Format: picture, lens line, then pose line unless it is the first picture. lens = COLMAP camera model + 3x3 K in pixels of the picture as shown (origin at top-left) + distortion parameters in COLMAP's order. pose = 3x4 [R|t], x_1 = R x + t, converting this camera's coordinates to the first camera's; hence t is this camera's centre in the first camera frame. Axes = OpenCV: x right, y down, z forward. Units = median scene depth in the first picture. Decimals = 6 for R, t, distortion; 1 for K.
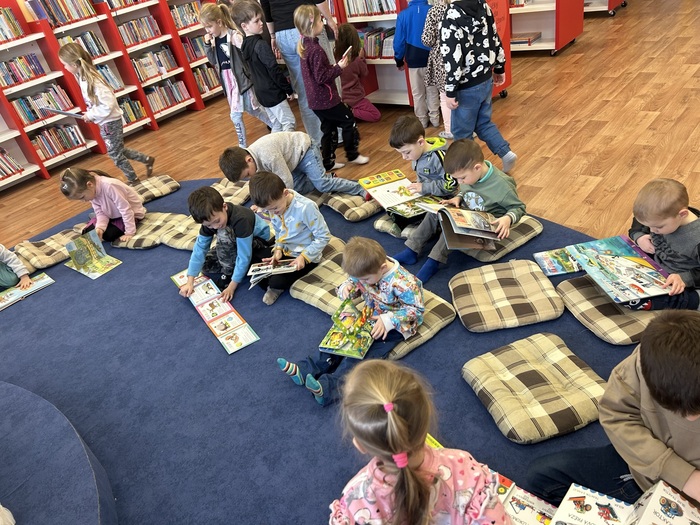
lens RADIAL K [[532.1, 0, 350.0], [0, 532.1, 262.5], [0, 0, 1]] dist [0.049587, -0.046082]
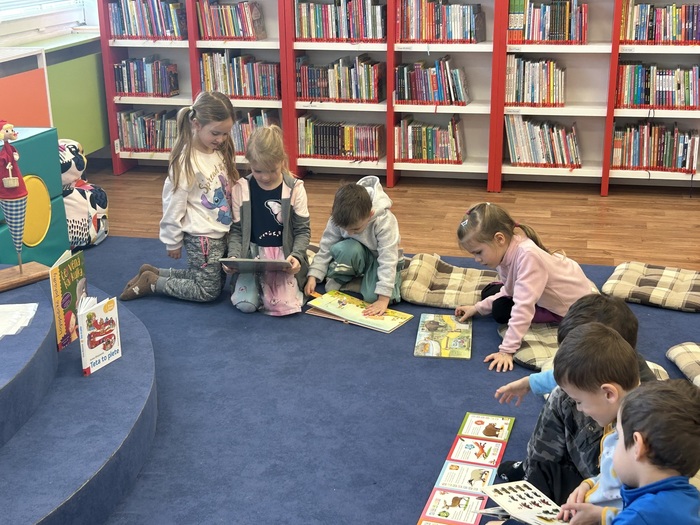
lens RADIAL K [[1005.1, 0, 350.0], [0, 1005.1, 262.5], [0, 0, 1]] dist [0.086483, -0.099490]
pose [[0.463324, 0.461284, -0.756669, 0.226742], [-0.550277, 0.819044, 0.162364, -0.149871], [0.694641, 0.341151, 0.633317, 0.155365]]
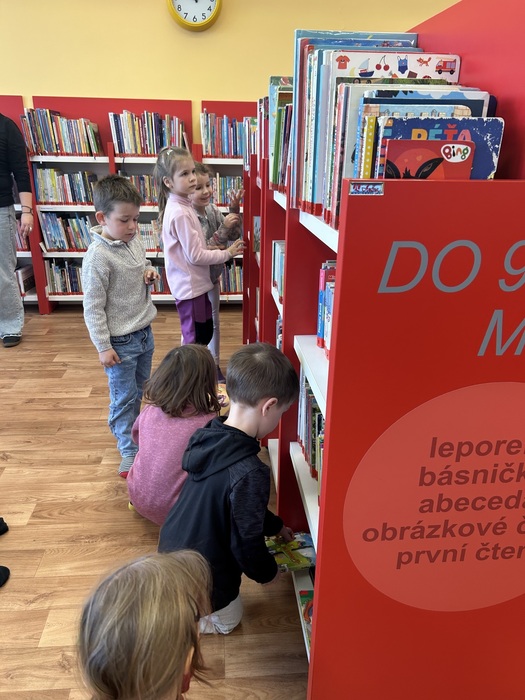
lens RADIAL K [[534.6, 0, 250.6], [0, 534.6, 348.6], [0, 0, 1]] dist [0.054156, -0.048930]
pose [[0.685589, 0.441617, -0.578742, 0.286045], [-0.515357, 0.855915, 0.042616, -0.454821], [0.514174, 0.269042, 0.814397, 0.699940]]
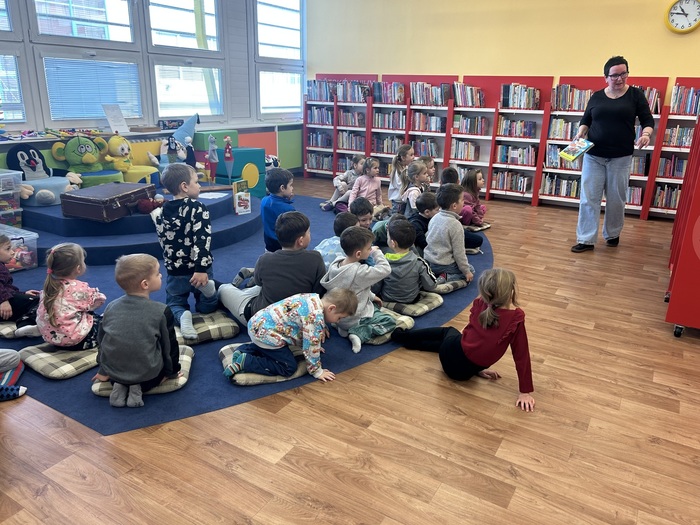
lens RADIAL K [[534.6, 0, 350.0], [0, 534.6, 262.5], [0, 0, 1]] dist [0.054156, -0.048930]
pose [[0.163146, 0.495628, -0.853074, 0.800017], [-0.586479, 0.744024, 0.320110, -0.335812], [0.793363, 0.448086, 0.412060, 0.262315]]
